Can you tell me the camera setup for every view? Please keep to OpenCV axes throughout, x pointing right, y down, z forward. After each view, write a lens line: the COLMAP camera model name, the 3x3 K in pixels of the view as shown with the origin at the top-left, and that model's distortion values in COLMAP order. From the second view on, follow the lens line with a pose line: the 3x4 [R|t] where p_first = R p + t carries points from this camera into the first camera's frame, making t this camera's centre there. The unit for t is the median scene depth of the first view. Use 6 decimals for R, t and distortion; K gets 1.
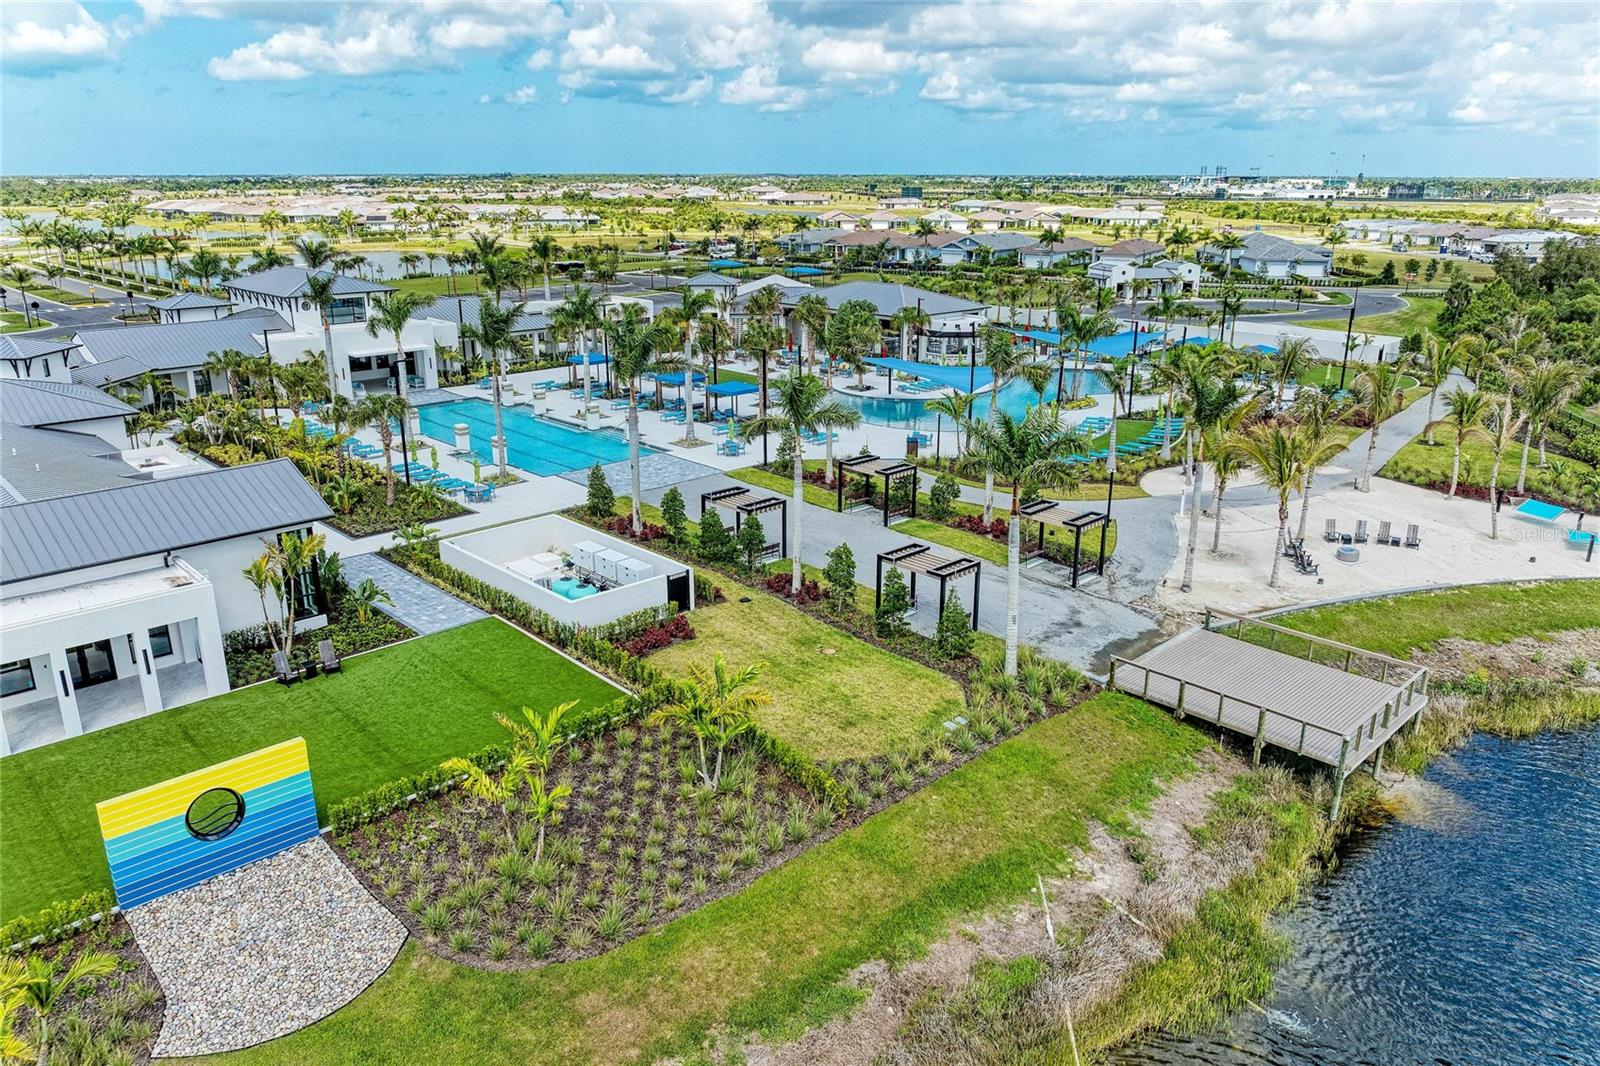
lens RADIAL K [[1125.2, 0, 807.3], [0, 1125.2, 526.7], [0, 0, 1]] dist [-0.020951, 0.005798]
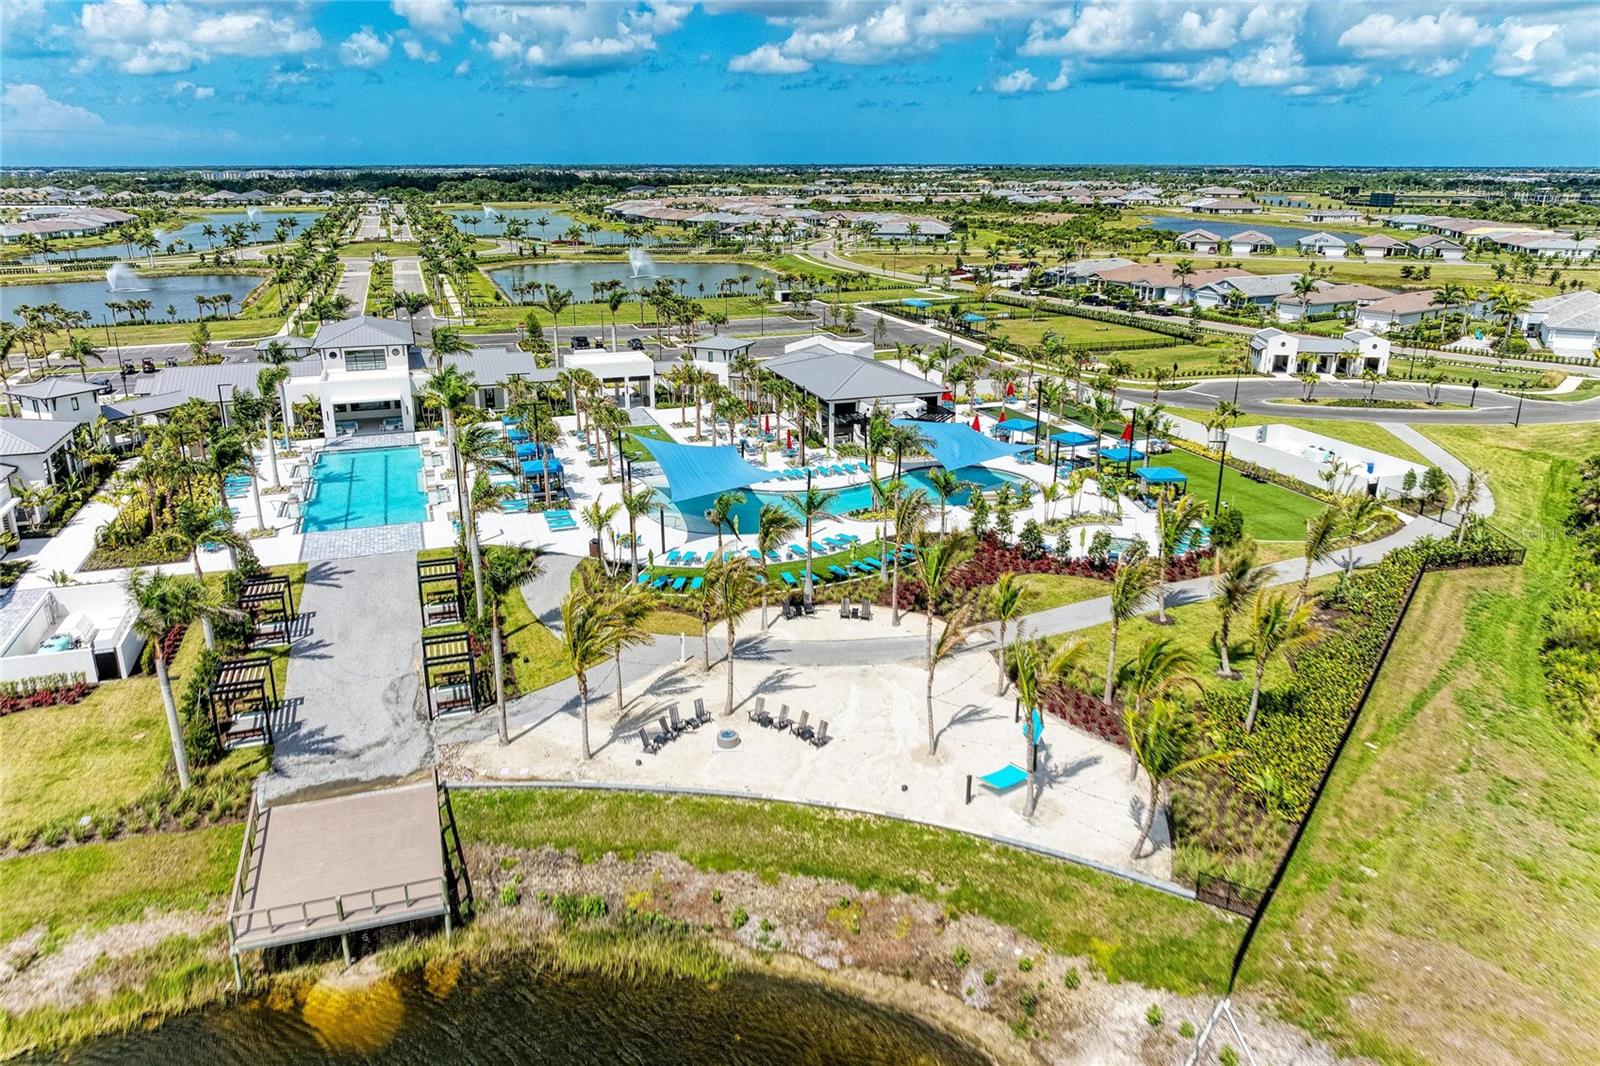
lens RADIAL K [[1125.2, 0, 803.8], [0, 1125.2, 530.6], [0, 0, 1]] dist [-0.020951, 0.005798]
pose [[0.907472, 0.131226, -0.399092, 1.133312], [-0.125978, 0.991247, 0.039479, -0.250700], [0.400780, 0.014450, 0.916061, 0.169465]]
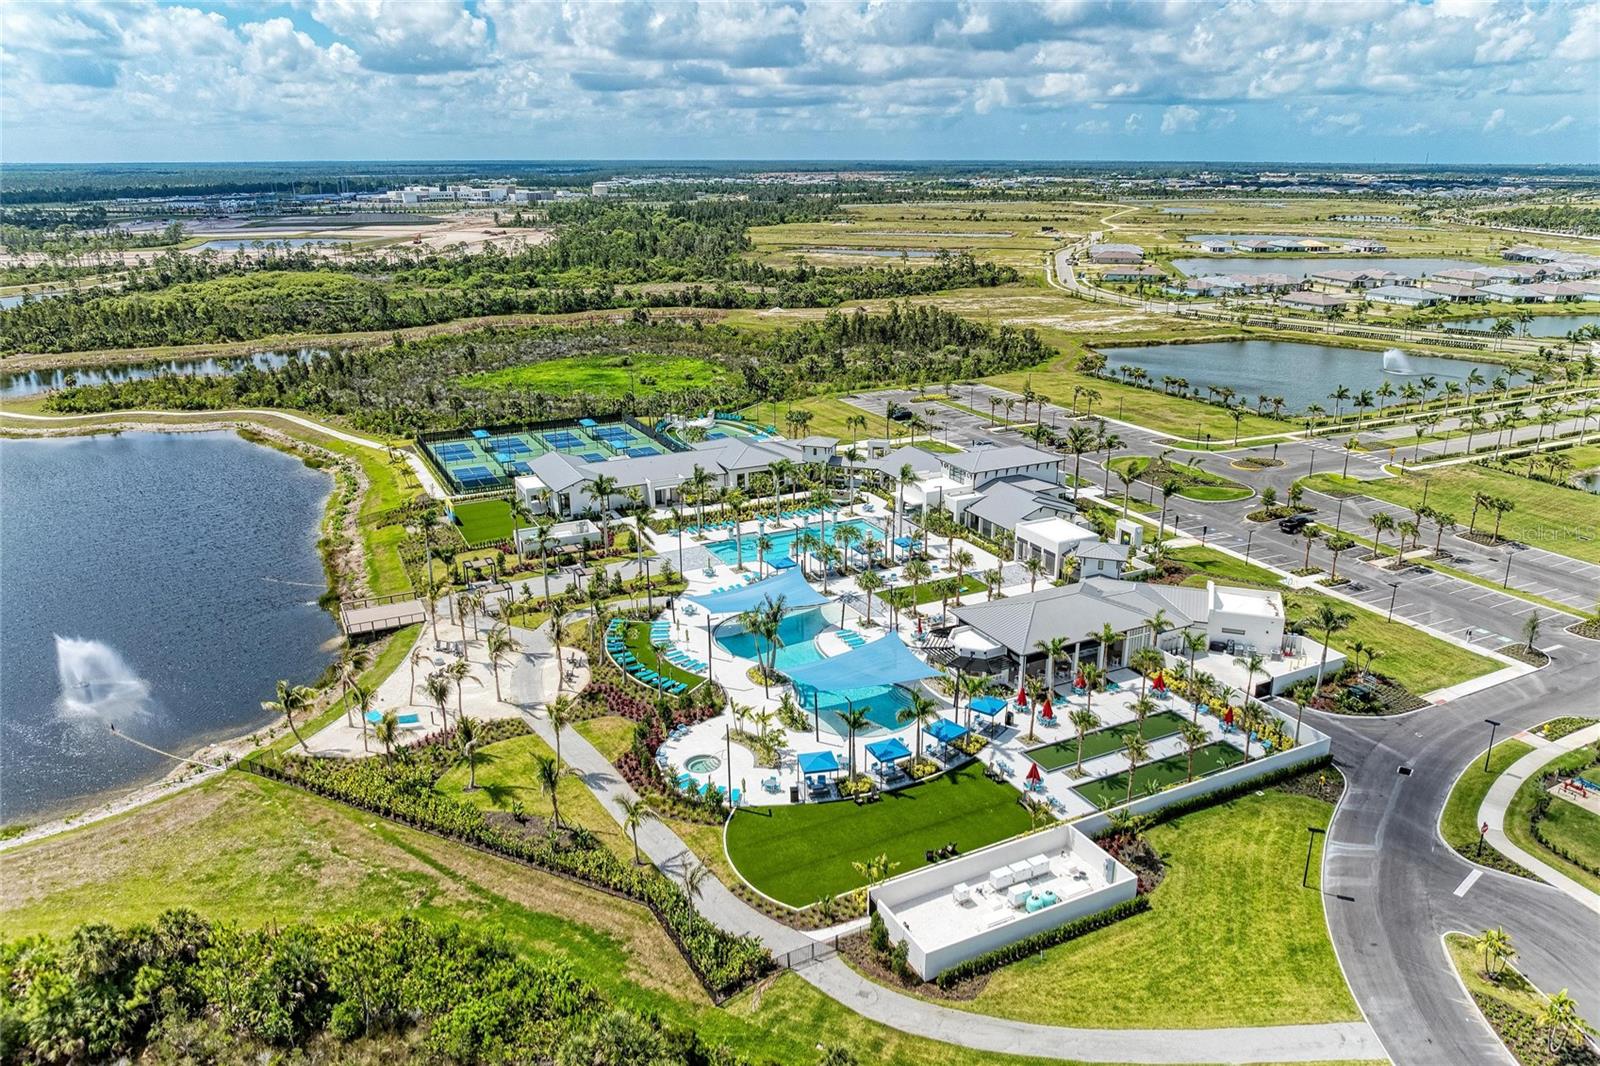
lens RADIAL K [[1125.2, 0, 806.3], [0, 1125.2, 546.2], [0, 0, 1]] dist [-0.020951, 0.005798]
pose [[-0.299840, 0.314790, -0.900557, 2.707587], [-0.283335, 0.872010, 0.399148, -1.556472], [0.910943, 0.374840, -0.172272, 2.427596]]
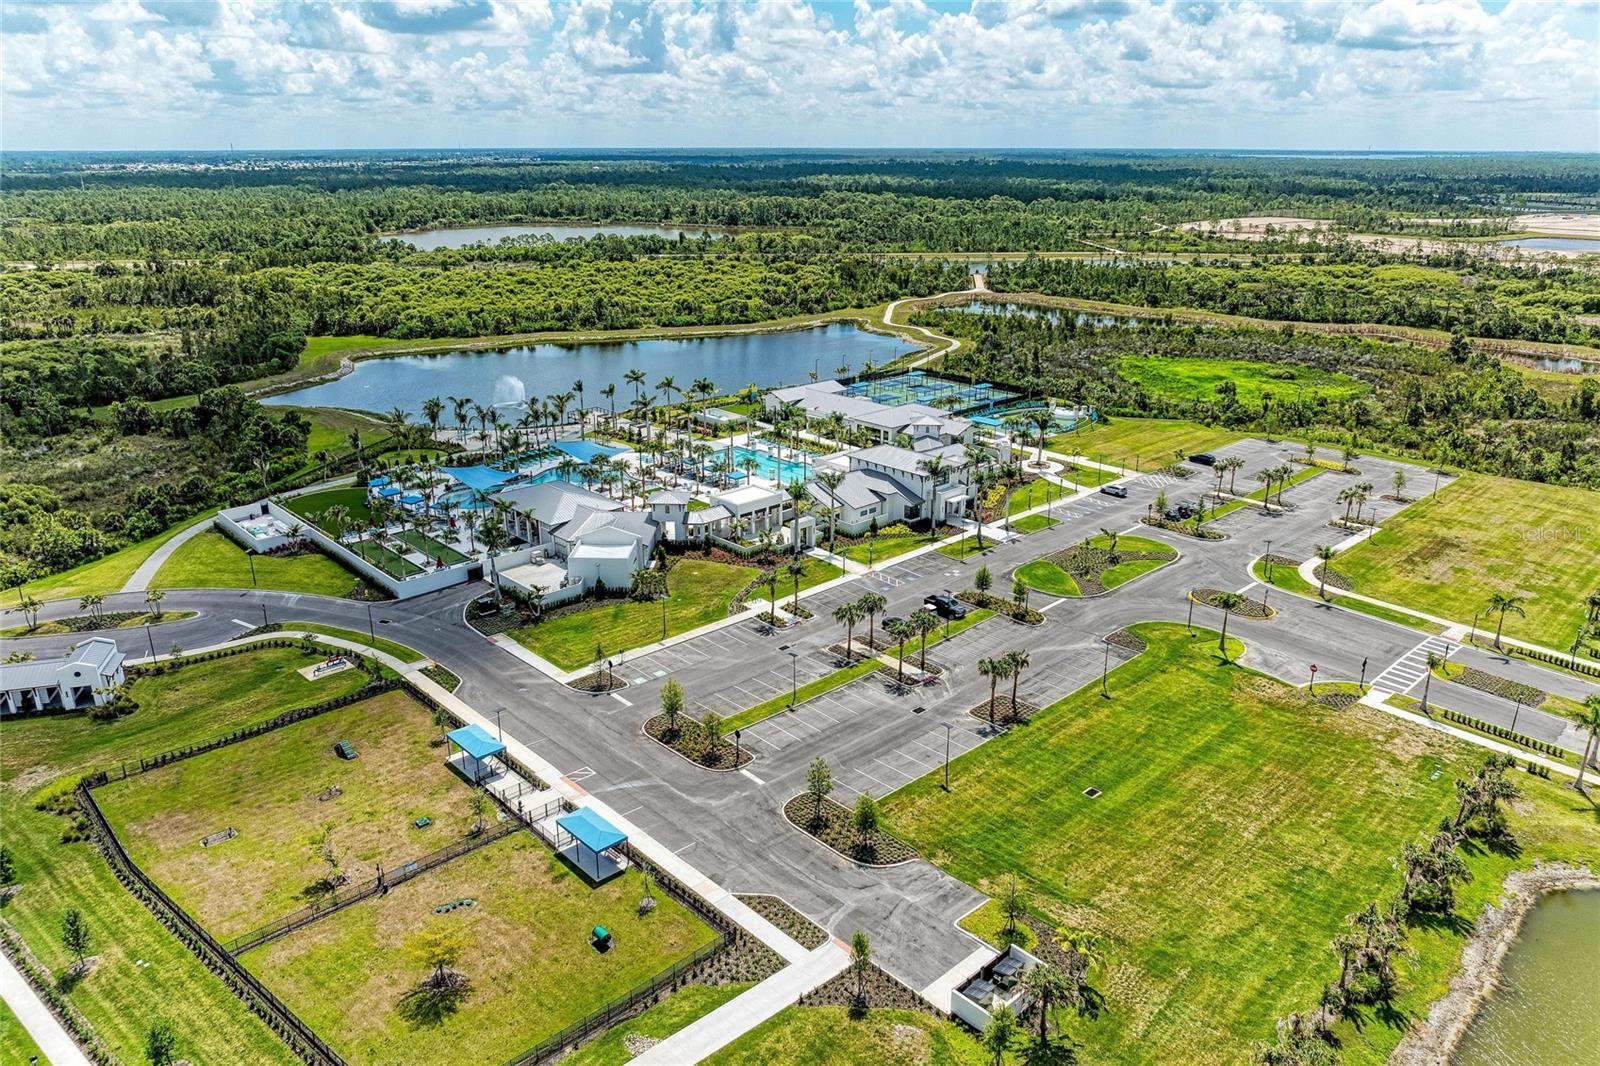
lens RADIAL K [[1125.2, 0, 792.1], [0, 1125.2, 474.9], [0, 0, 1]] dist [-0.020951, 0.005798]
pose [[-0.999573, -0.005802, 0.028653, -0.726379], [0.011036, 0.832697, 0.553619, -2.643315], [-0.027071, 0.553699, -0.832277, 5.613214]]
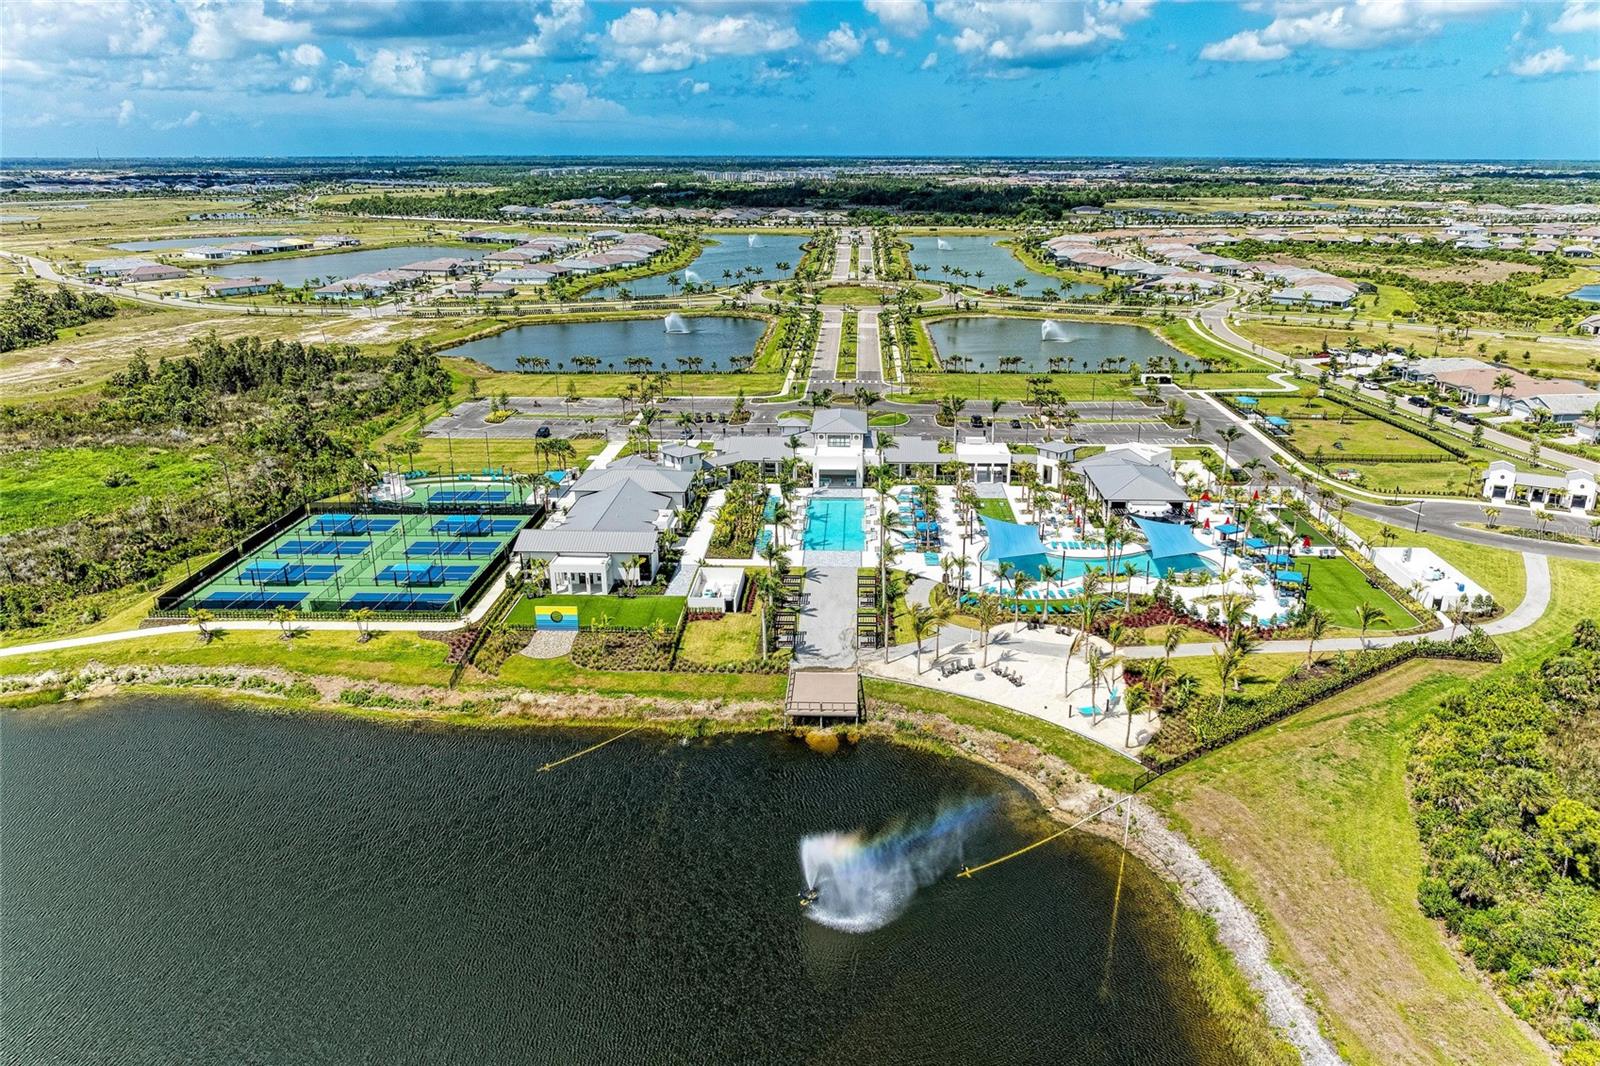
lens RADIAL K [[1125.2, 0, 826.9], [0, 1125.2, 549.3], [0, 0, 1]] dist [-0.020951, 0.005798]
pose [[0.695950, 0.243576, -0.675518, 2.144640], [-0.217271, 0.968047, 0.125211, -0.541461], [0.684431, 0.059630, 0.726635, -1.046977]]
